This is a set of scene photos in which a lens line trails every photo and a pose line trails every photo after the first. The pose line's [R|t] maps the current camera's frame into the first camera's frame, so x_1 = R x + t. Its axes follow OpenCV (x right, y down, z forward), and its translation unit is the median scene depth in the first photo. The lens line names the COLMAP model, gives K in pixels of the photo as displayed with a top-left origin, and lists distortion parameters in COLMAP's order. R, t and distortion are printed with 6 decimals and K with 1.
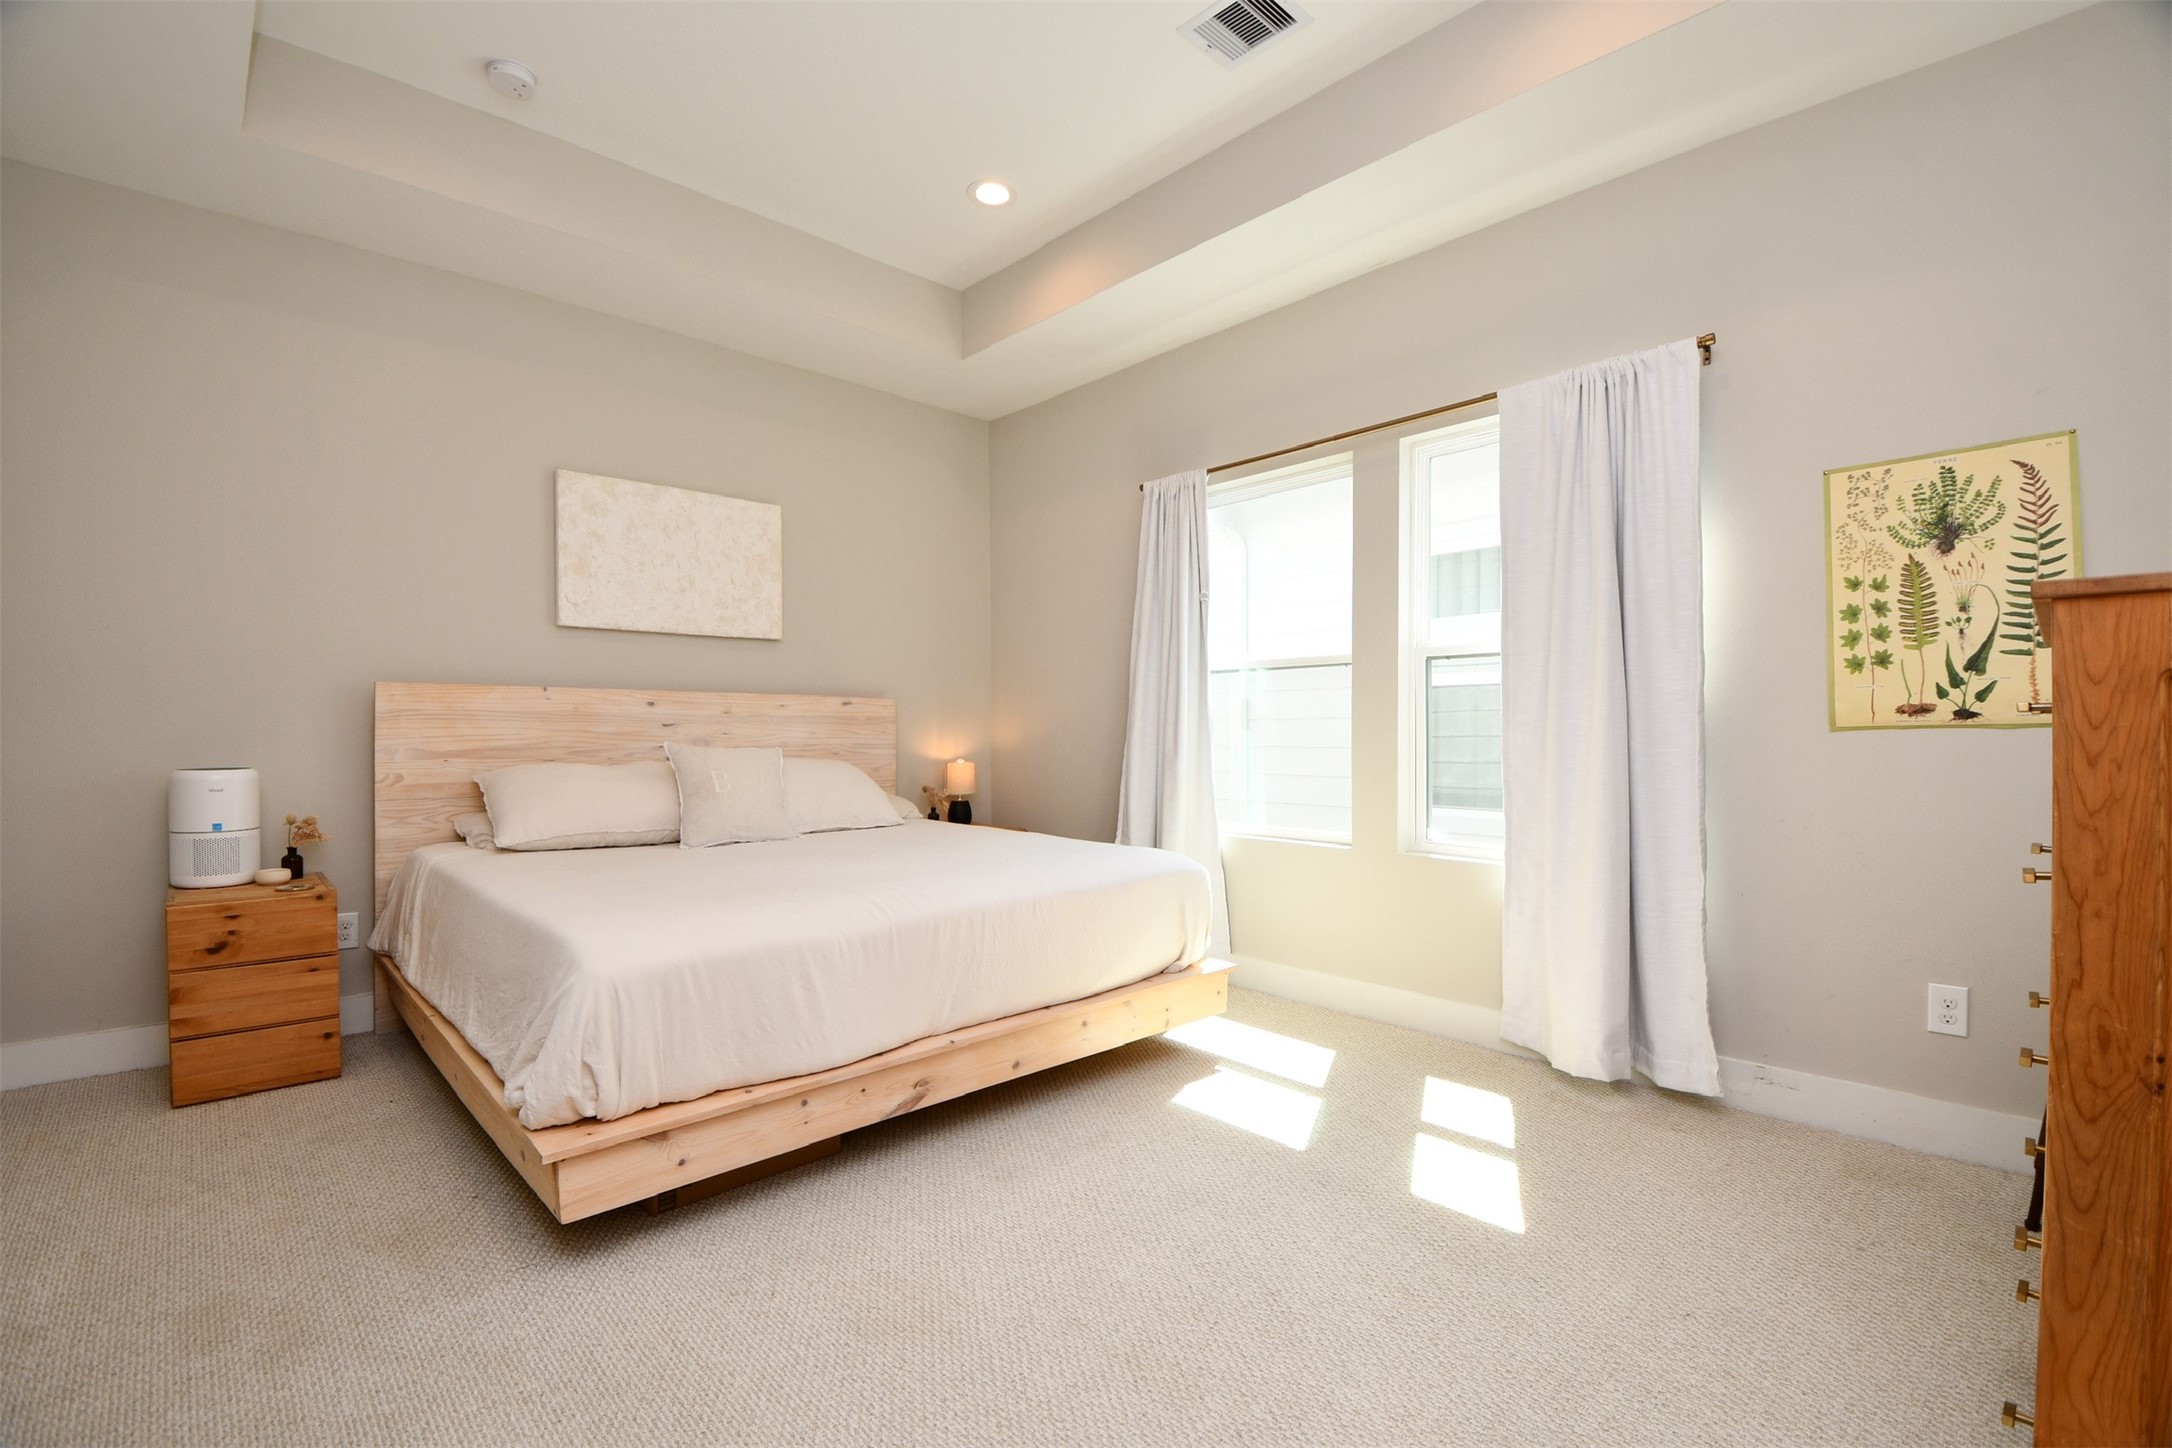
lens RADIAL K [[967.4, 0, 1087.5], [0, 967.4, 730.8], [0, 0, 1]] dist [-0.015579, -0.005597]
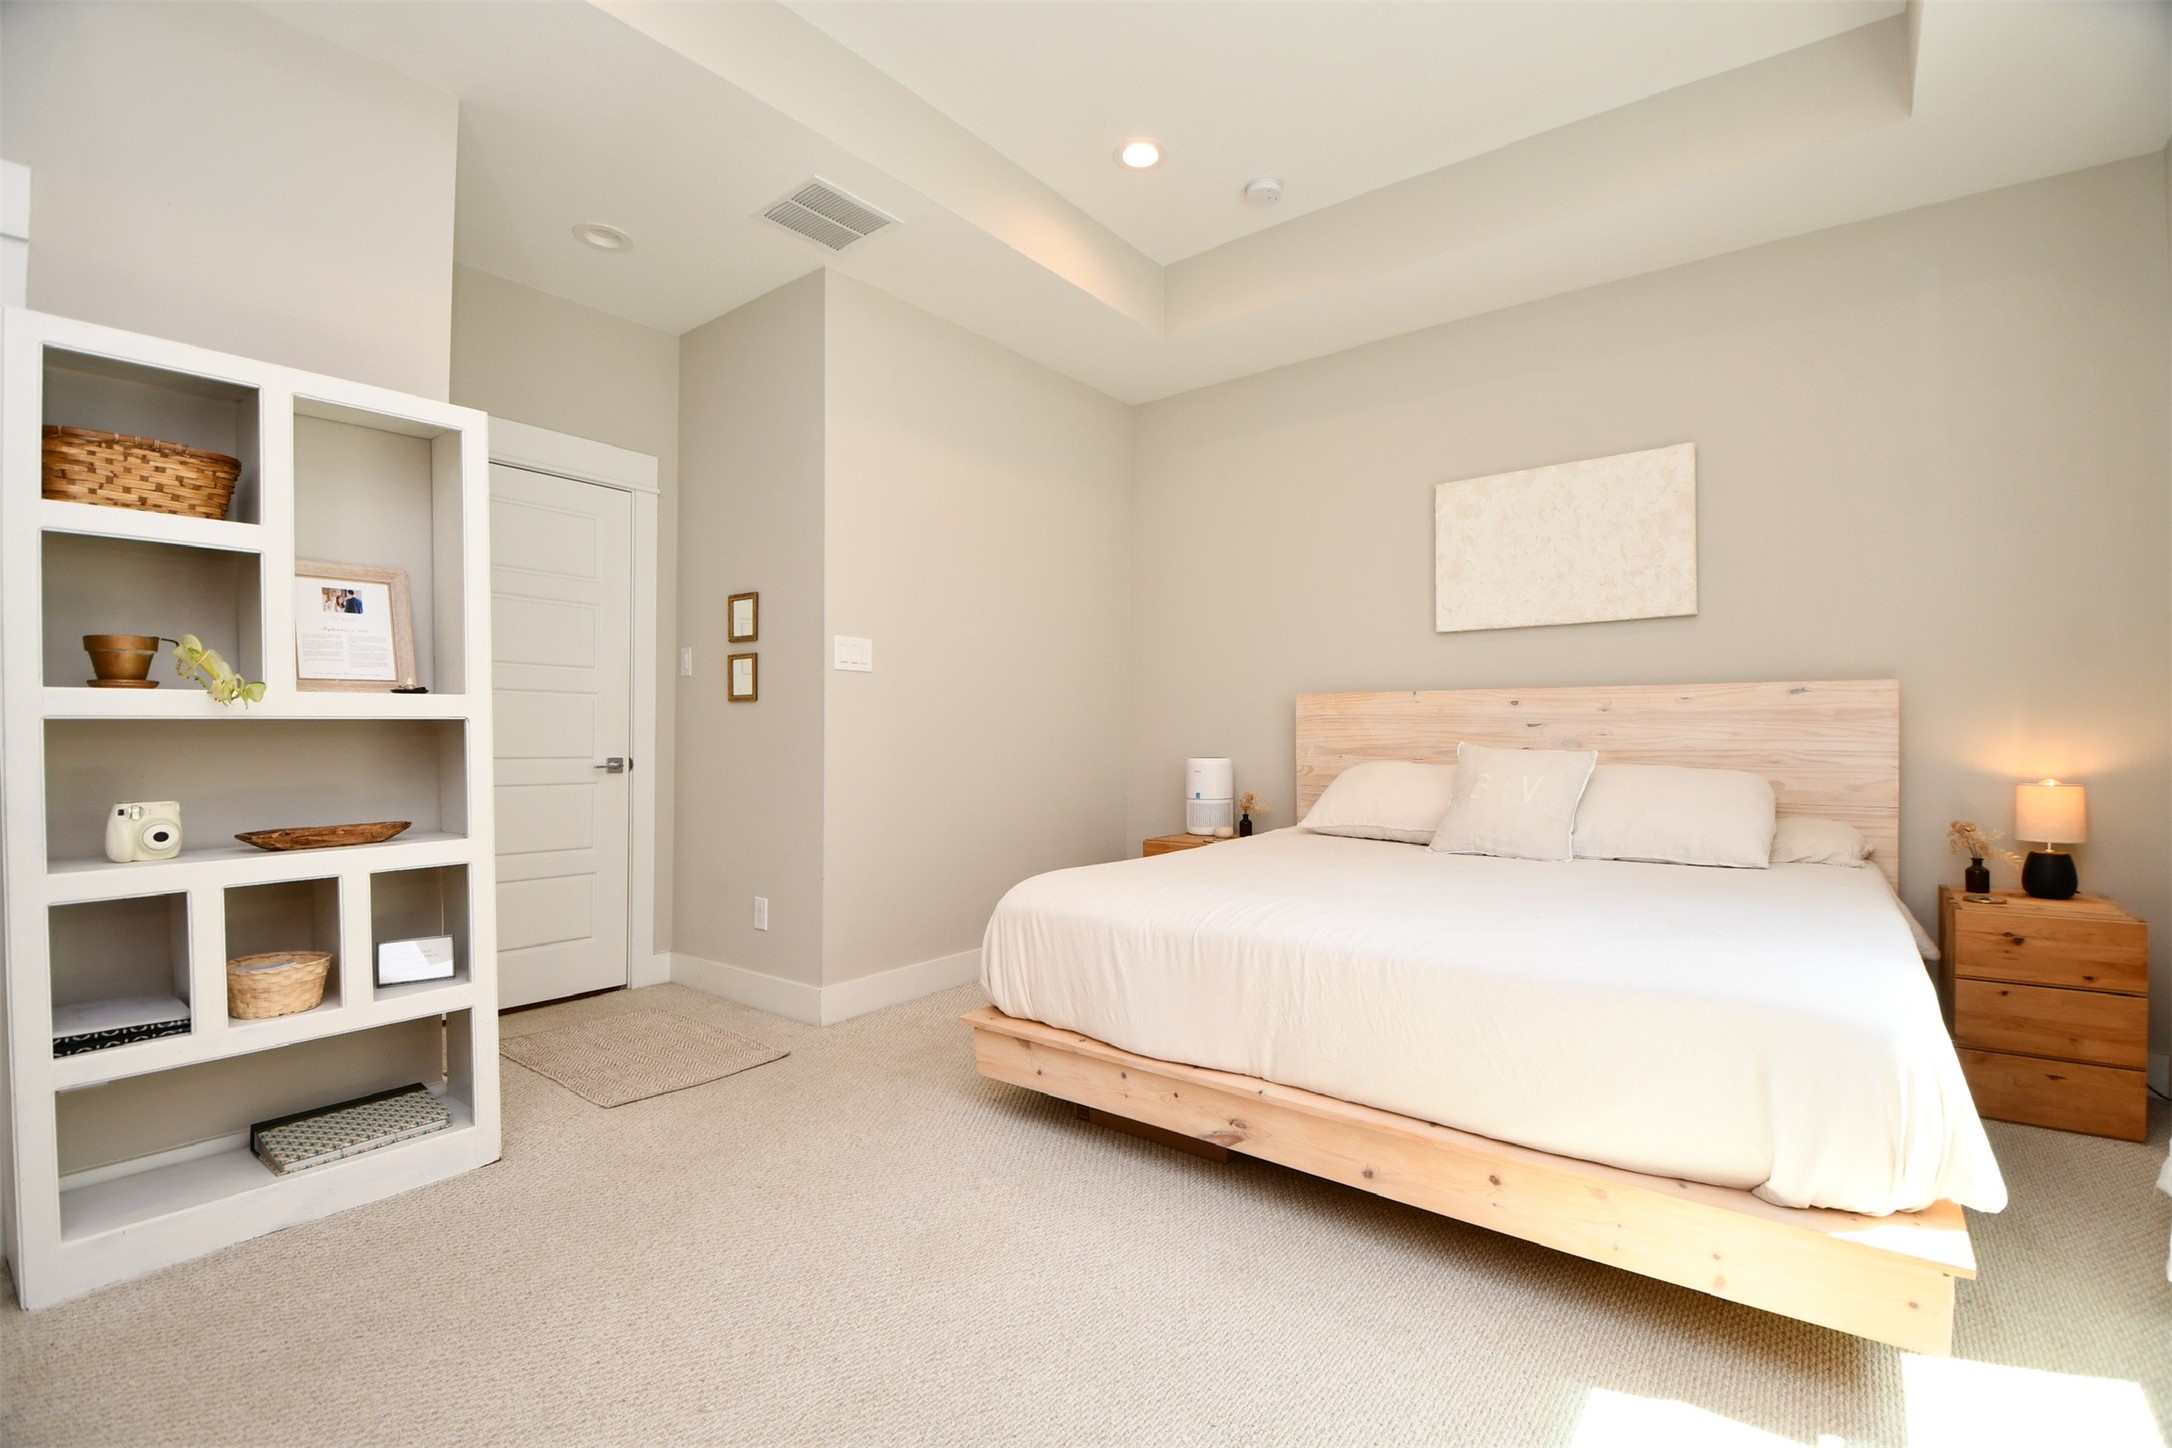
lens RADIAL K [[967.4, 0, 1090.1], [0, 967.4, 728.8], [0, 0, 1]] dist [-0.015579, -0.005597]
pose [[0.119374, -0.008488, -0.992813, 0.454290], [-0.000068, 0.999963, -0.008557, 0.005710], [0.992849, 0.001089, 0.119369, 0.492432]]
